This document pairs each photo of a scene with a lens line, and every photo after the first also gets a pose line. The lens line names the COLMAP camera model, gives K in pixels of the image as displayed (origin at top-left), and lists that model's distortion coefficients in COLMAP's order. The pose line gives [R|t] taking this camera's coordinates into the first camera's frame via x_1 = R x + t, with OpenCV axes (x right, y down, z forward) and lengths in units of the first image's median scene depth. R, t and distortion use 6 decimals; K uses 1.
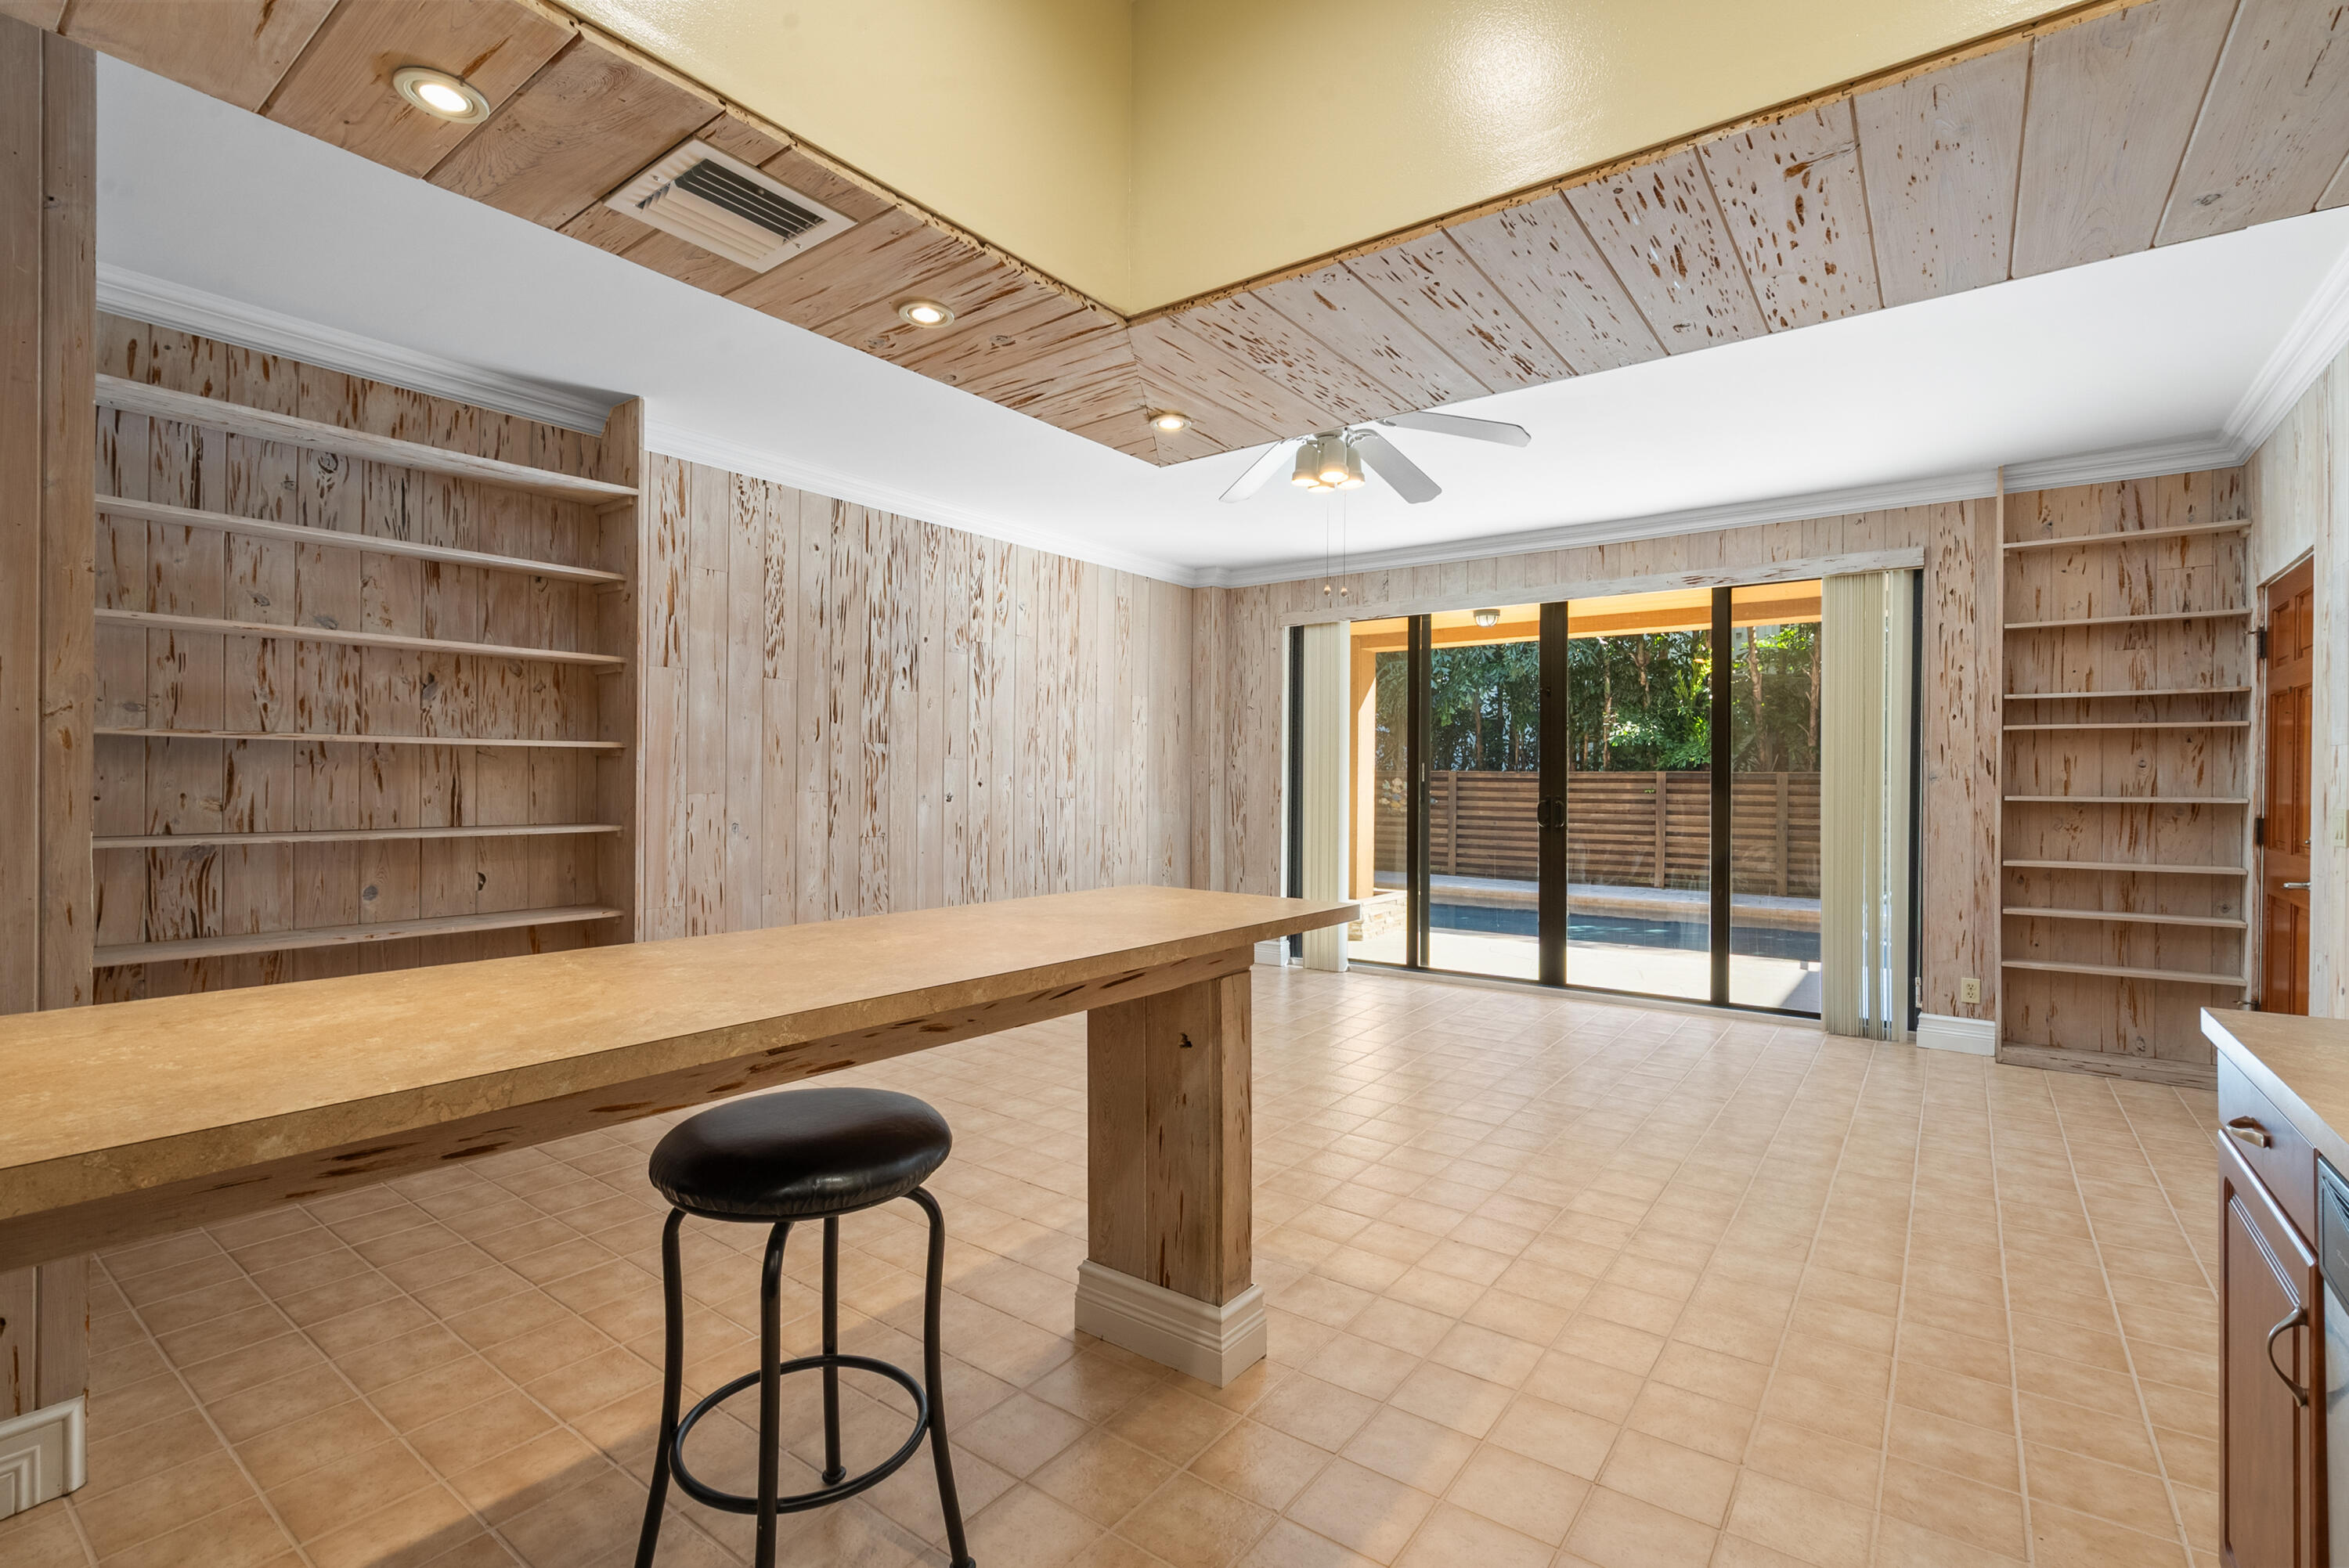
lens RADIAL K [[1073.6, 0, 1172.9], [0, 1073.6, 784.4], [0, 0, 1]] dist [-0.005450, 0.003082]
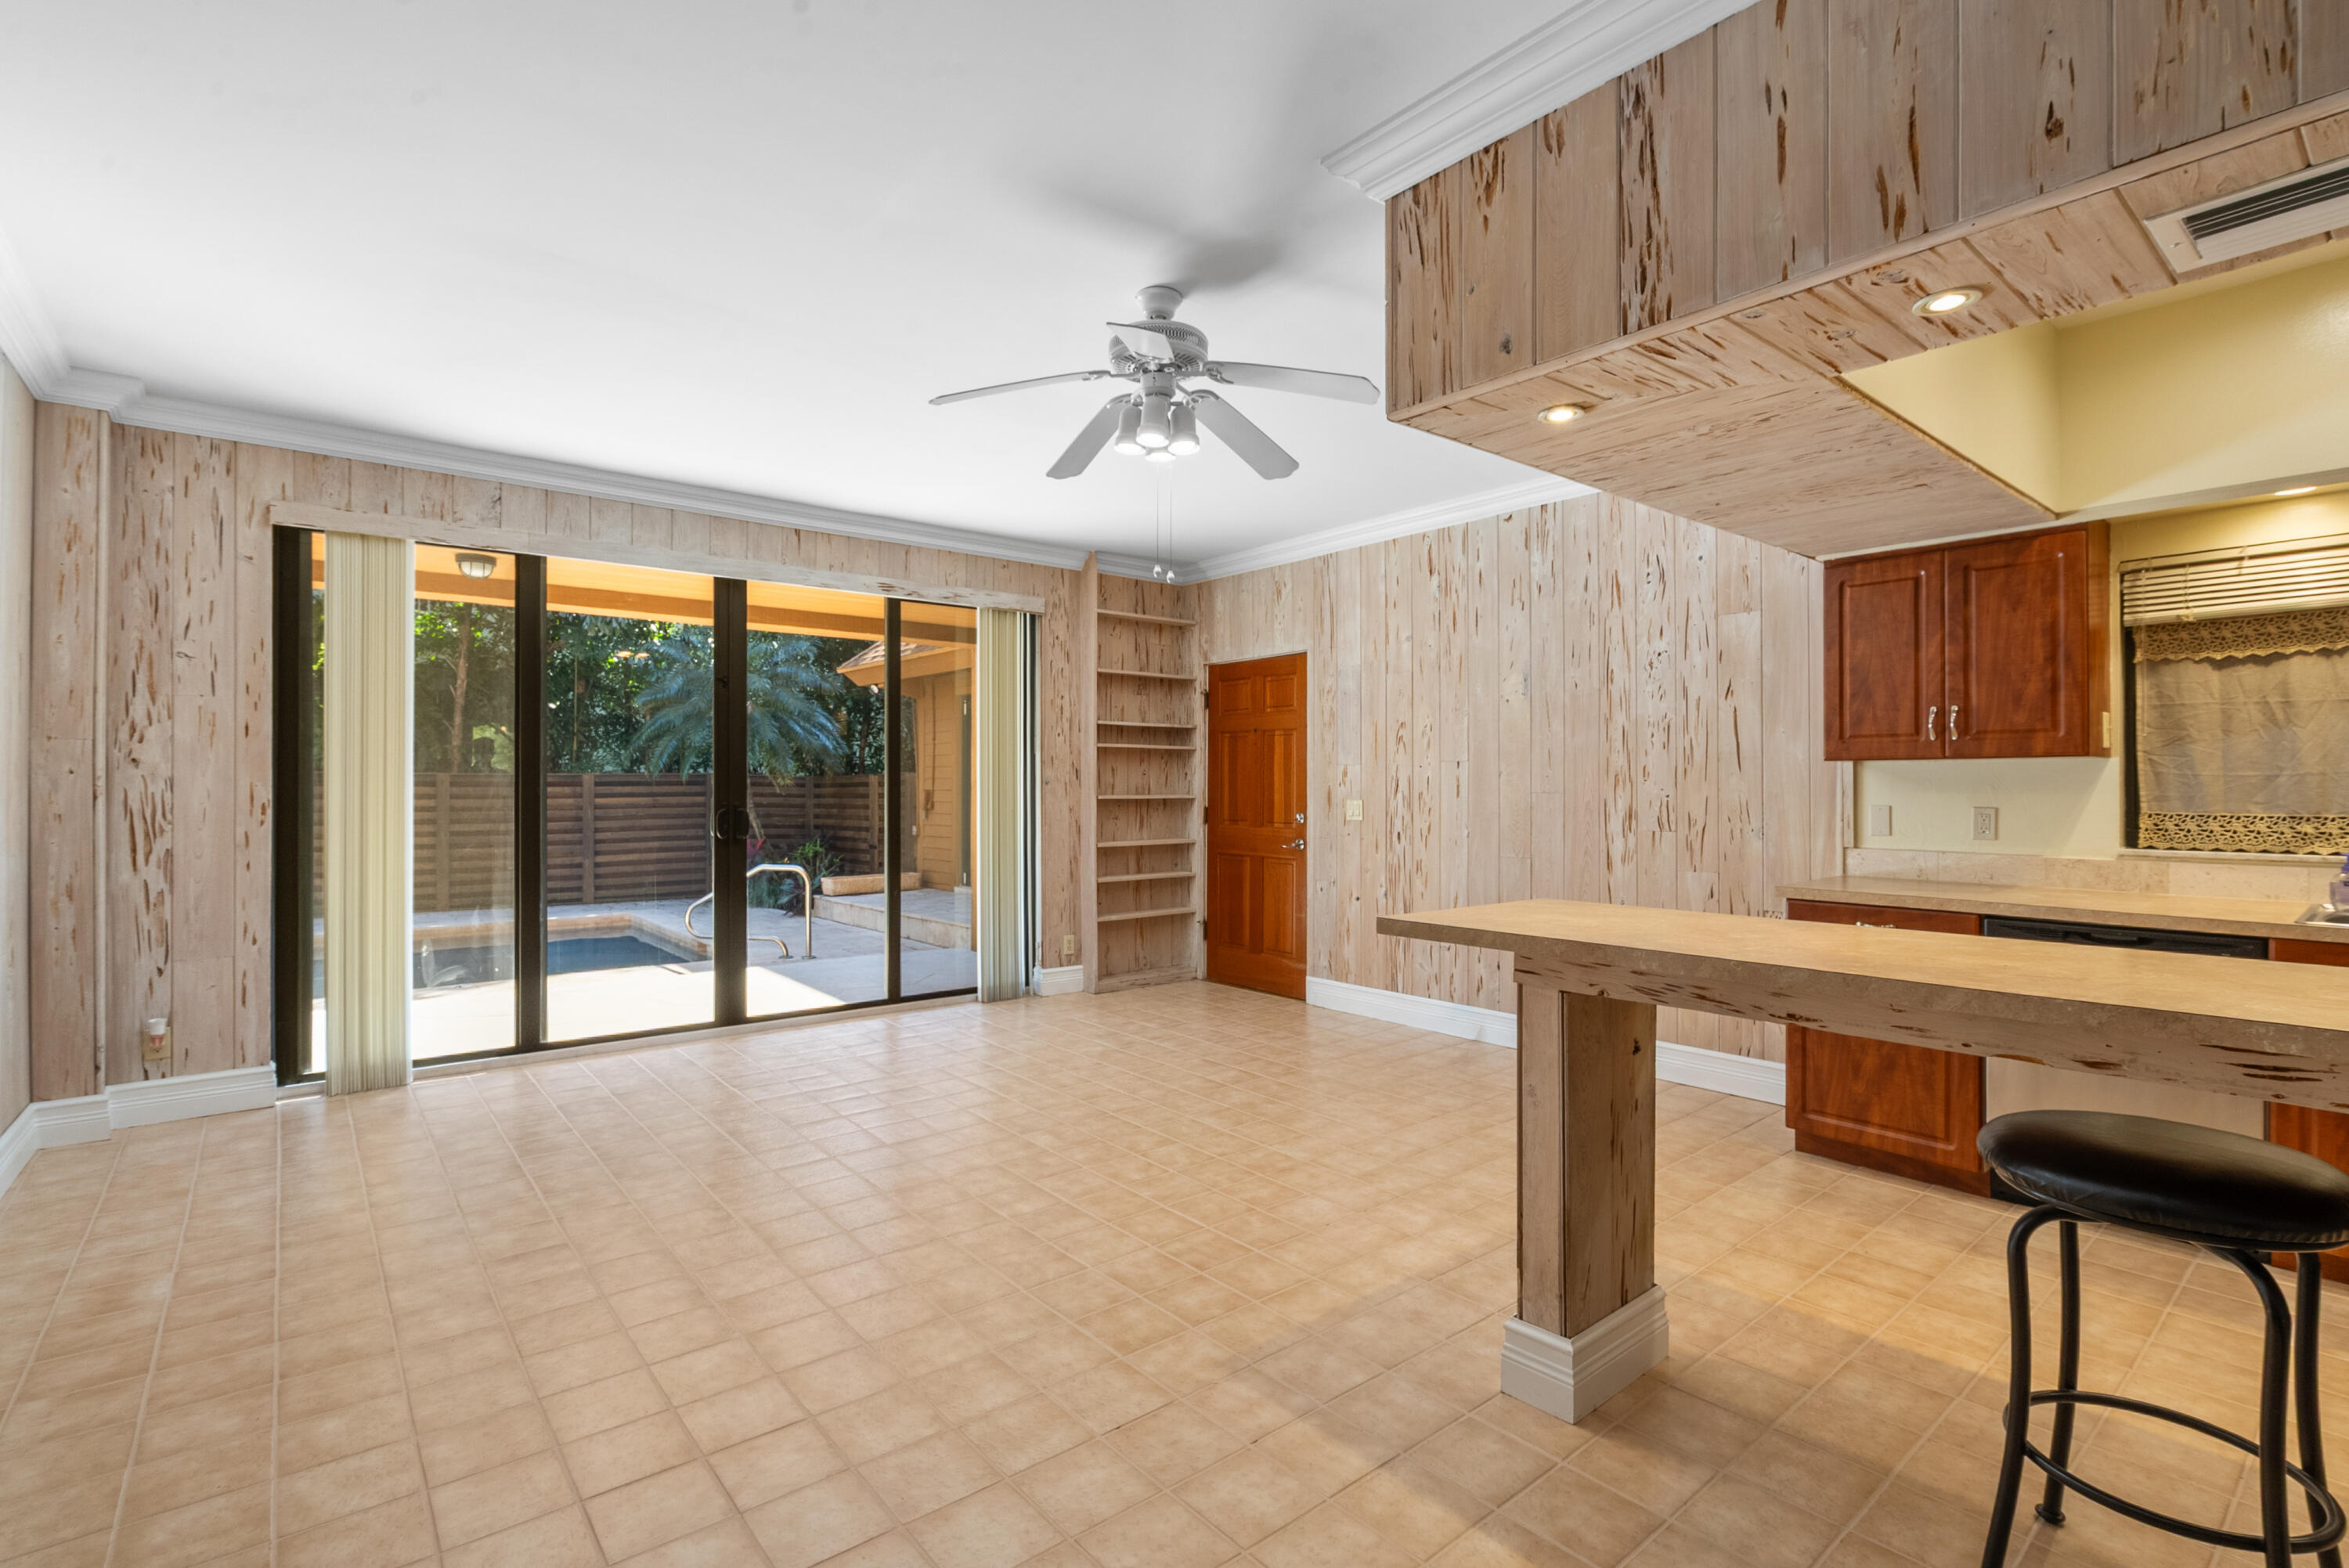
lens RADIAL K [[1073.6, 0, 1190.9], [0, 1073.6, 782.3], [0, 0, 1]] dist [-0.005450, 0.003082]
pose [[0.231780, -0.002176, 0.972766, -0.498917], [0.004322, 0.999990, 0.001207, -0.006598], [-0.972759, 0.003924, 0.231787, 0.547465]]
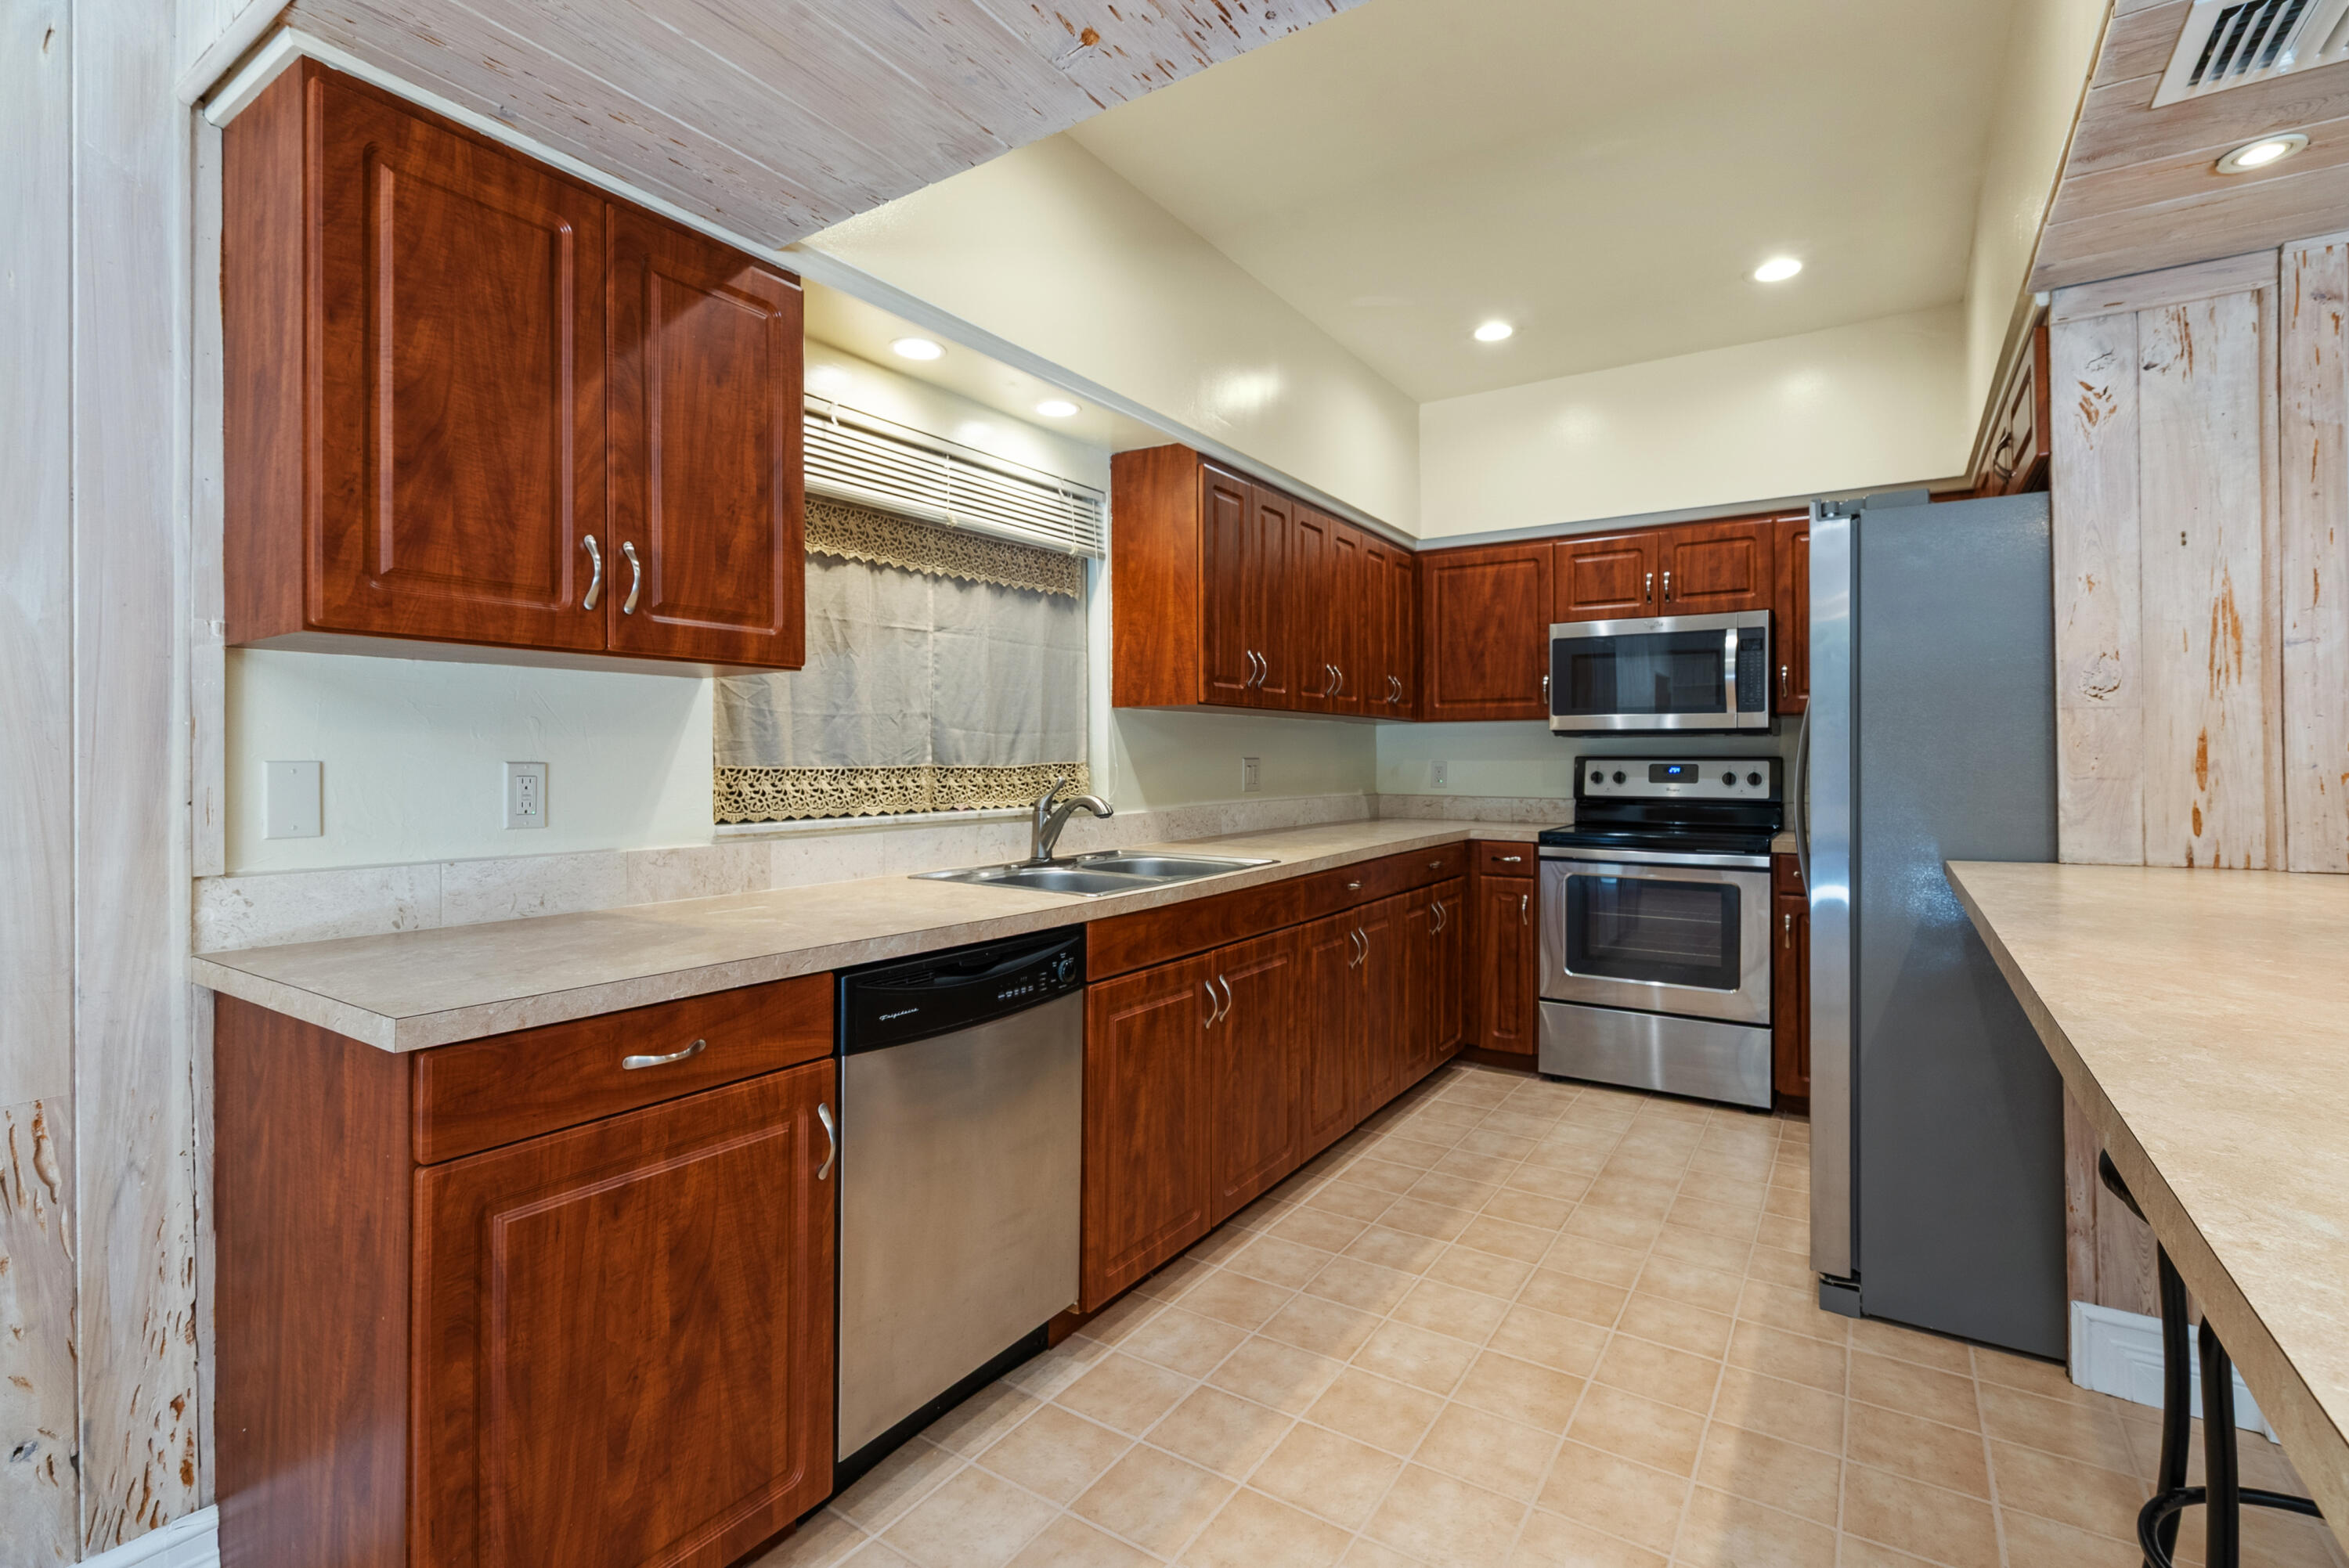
lens RADIAL K [[1073.6, 0, 1175.7], [0, 1073.6, 756.5], [0, 0, 1]] dist [-0.005450, 0.003082]
pose [[-0.998342, -0.001573, -0.057536, 0.163582], [-0.001409, 0.999995, -0.002881, 0.013129], [0.057540, -0.002795, -0.998339, 0.562001]]
